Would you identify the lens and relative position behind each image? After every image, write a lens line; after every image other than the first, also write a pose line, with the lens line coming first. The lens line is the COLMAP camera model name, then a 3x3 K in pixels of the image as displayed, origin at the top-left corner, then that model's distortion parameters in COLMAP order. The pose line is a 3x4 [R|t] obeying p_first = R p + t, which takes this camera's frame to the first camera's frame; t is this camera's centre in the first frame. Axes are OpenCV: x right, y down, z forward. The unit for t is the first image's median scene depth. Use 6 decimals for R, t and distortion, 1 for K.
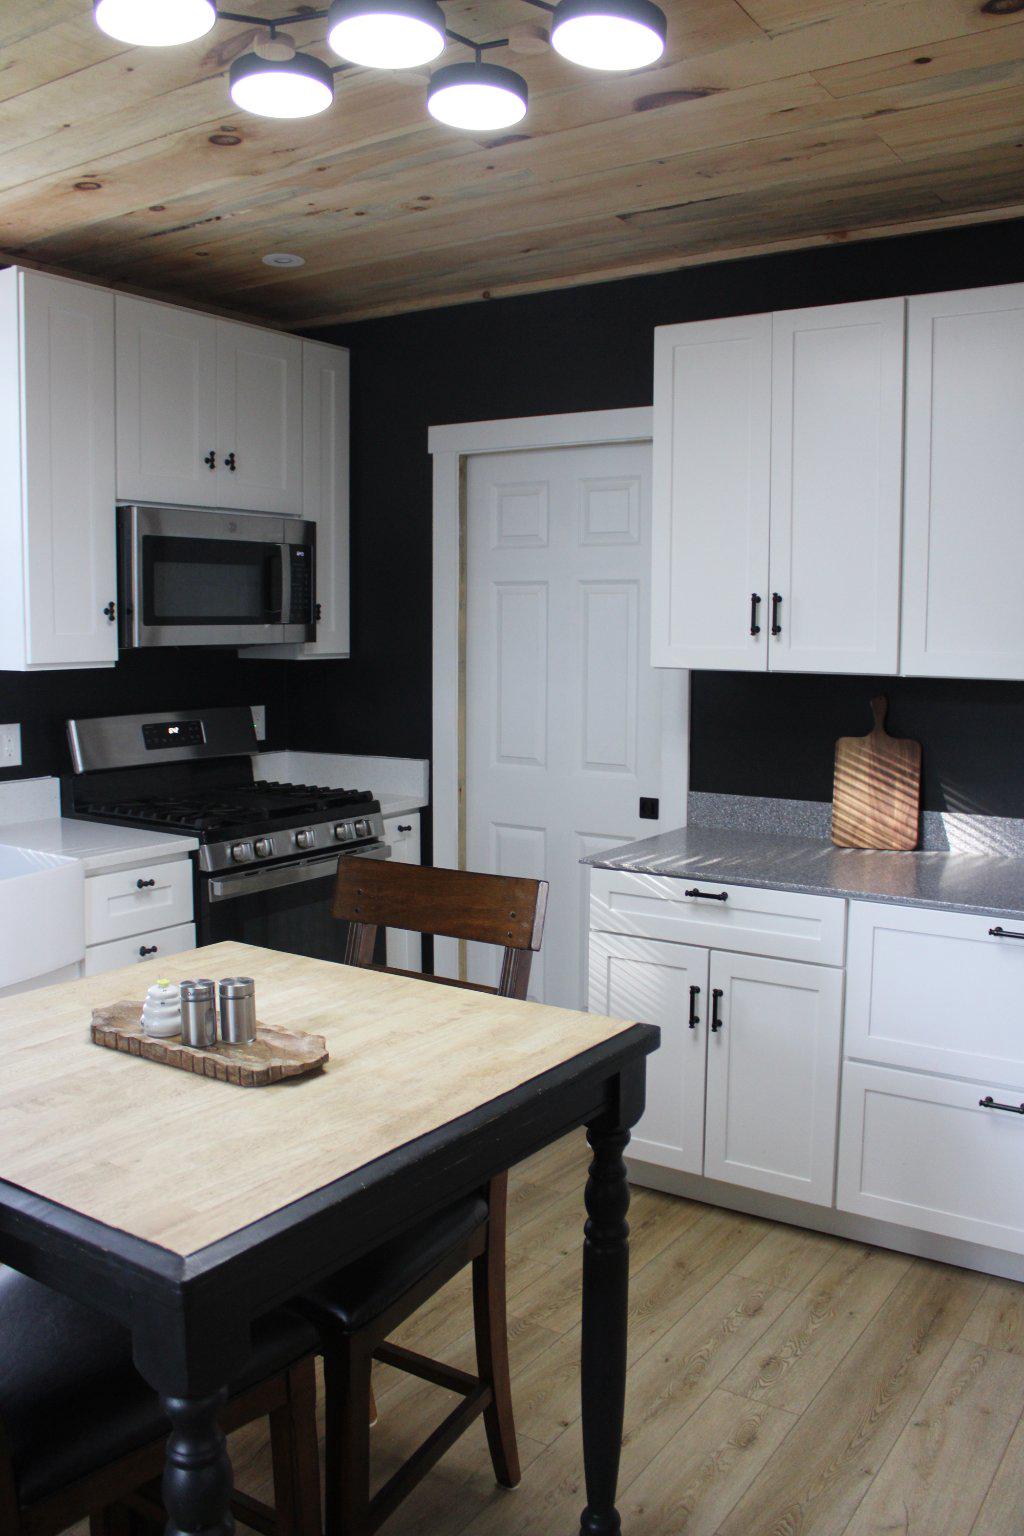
lens RADIAL K [[1304.9, 0, 522.5], [0, 1304.9, 767.3], [0, 0, 1]] dist [-0.148237, 0.112442]
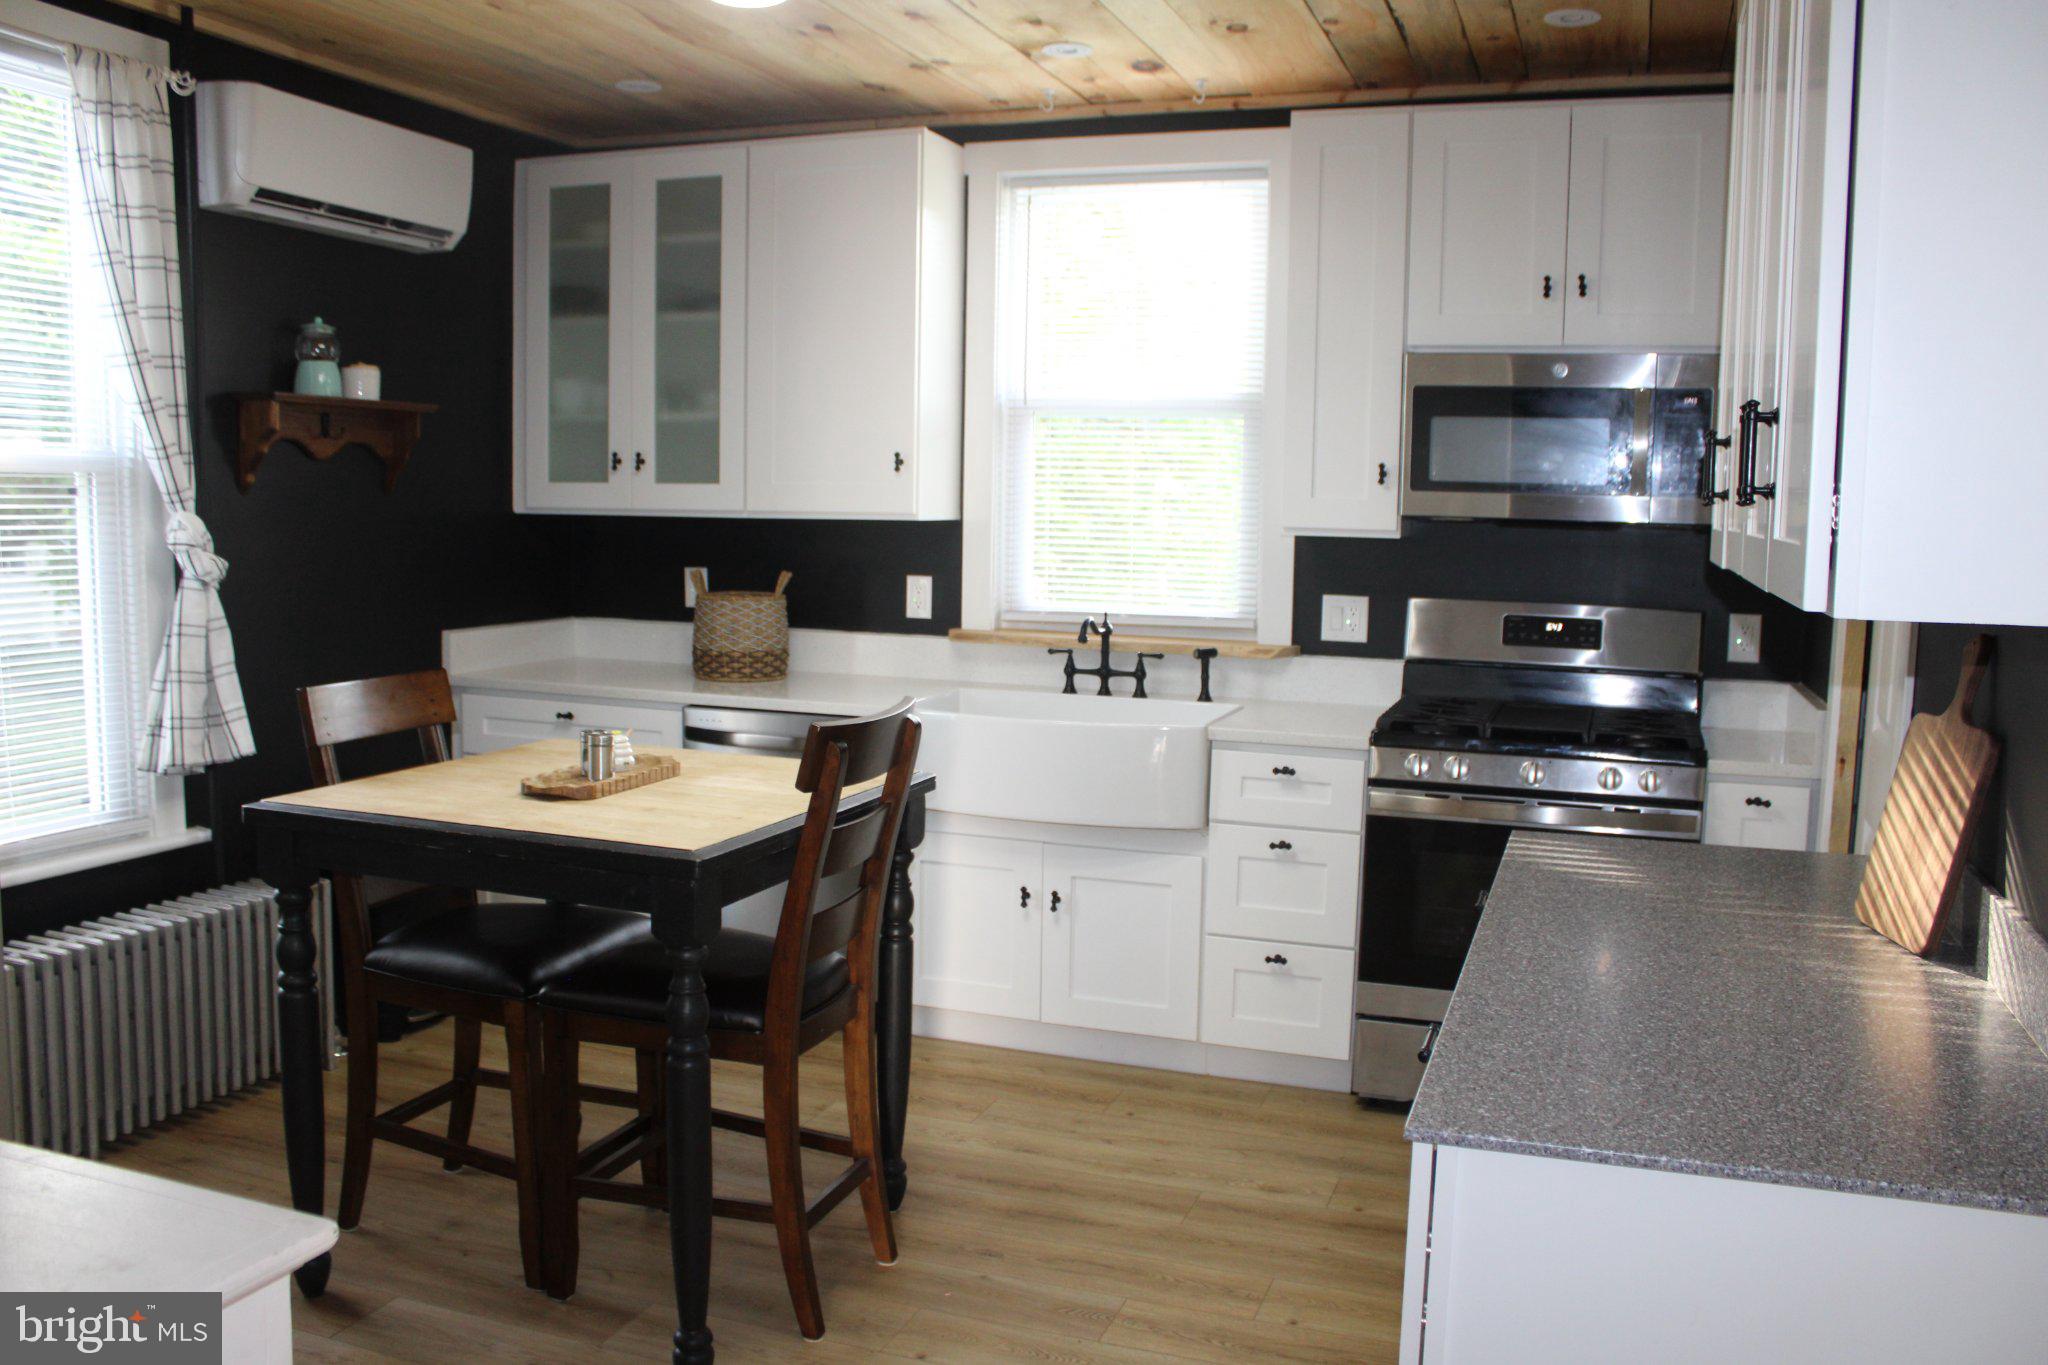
lens RADIAL K [[1739.8, 0, 981.6], [0, 1739.8, 679.8], [0, 0, 1]] dist [-0.148237, 0.112442]
pose [[0.219847, 0.107407, -0.969603, 0.773335], [-0.130441, 0.988232, 0.079894, -0.039404], [0.966774, 0.108912, 0.231270, 0.469811]]
